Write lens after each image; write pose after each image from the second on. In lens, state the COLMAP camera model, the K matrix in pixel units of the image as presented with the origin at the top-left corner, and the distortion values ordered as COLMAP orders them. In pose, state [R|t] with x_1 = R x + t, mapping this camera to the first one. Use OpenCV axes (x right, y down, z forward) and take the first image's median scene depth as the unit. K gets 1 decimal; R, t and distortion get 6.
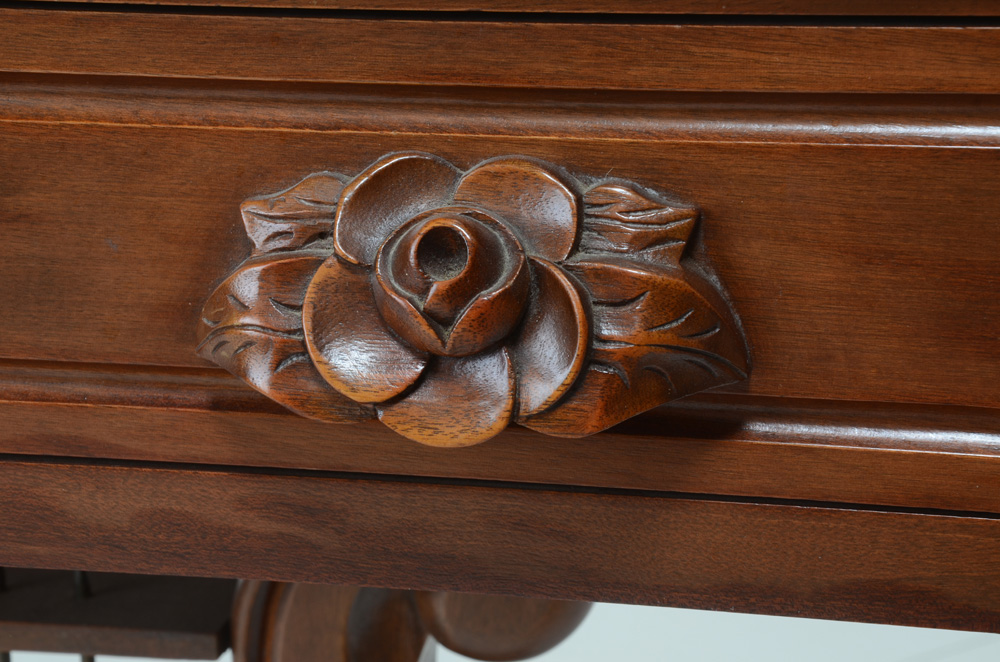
lens RADIAL K [[2414.6, 0, 499.0], [0, 2414.6, 333.5], [0, 0, 1]] dist [0.394084, 0.000000]
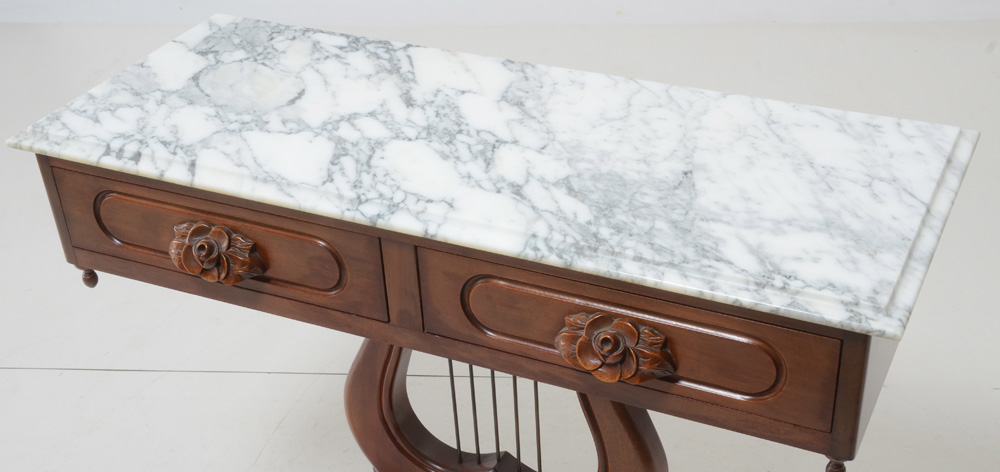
lens RADIAL K [[1305.5, 0, 522.1], [0, 1305.5, 233.2], [0, 0, 1]] dist [0.059818, 0.000000]
pose [[0.977222, 0.098257, -0.188104, 0.252226], [-0.046690, 0.964186, 0.261086, -0.831951], [0.207021, -0.246357, 0.946811, -1.237544]]
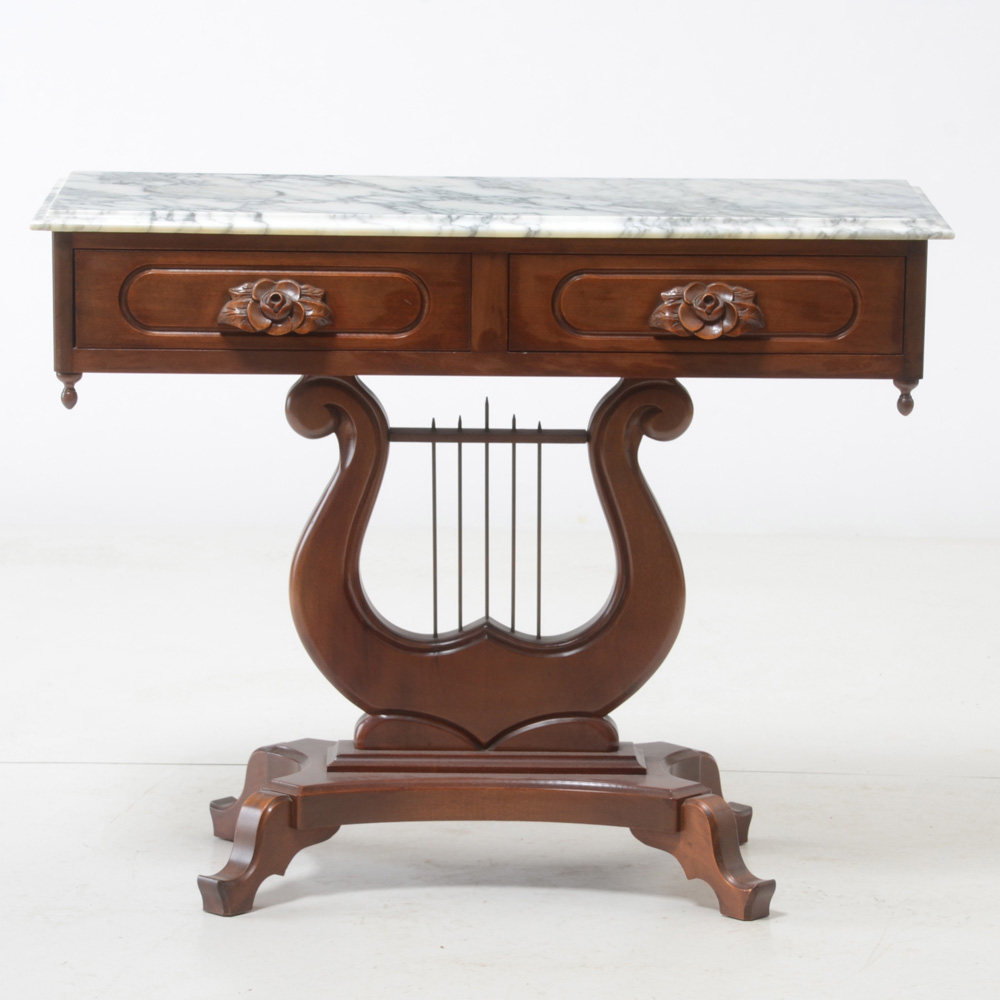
lens RADIAL K [[5021.3, 0, 499.7], [0, 5021.3, 501.1], [0, 0, 1]] dist [0.743911, 0.000000]
pose [[0.973009, -0.008846, 0.230599, -2.828800], [0.037693, 0.991937, -0.120996, 1.611744], [-0.227669, 0.126422, 0.965497, -8.859484]]
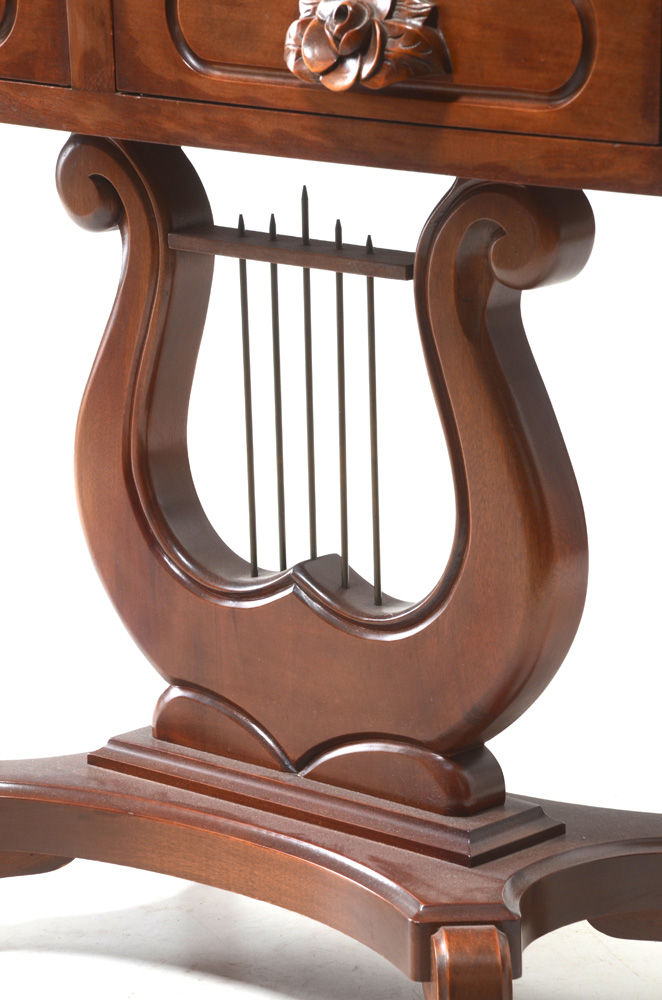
lens RADIAL K [[3847.5, 0, 328.7], [0, 3847.5, 522.9], [0, 0, 1]] dist [1.330165, 0.000000]
pose [[0.857203, 0.121004, -0.500561, 2.166241], [-0.150419, 0.988447, -0.018645, 0.594054], [0.492522, 0.091277, 0.865500, -2.671317]]
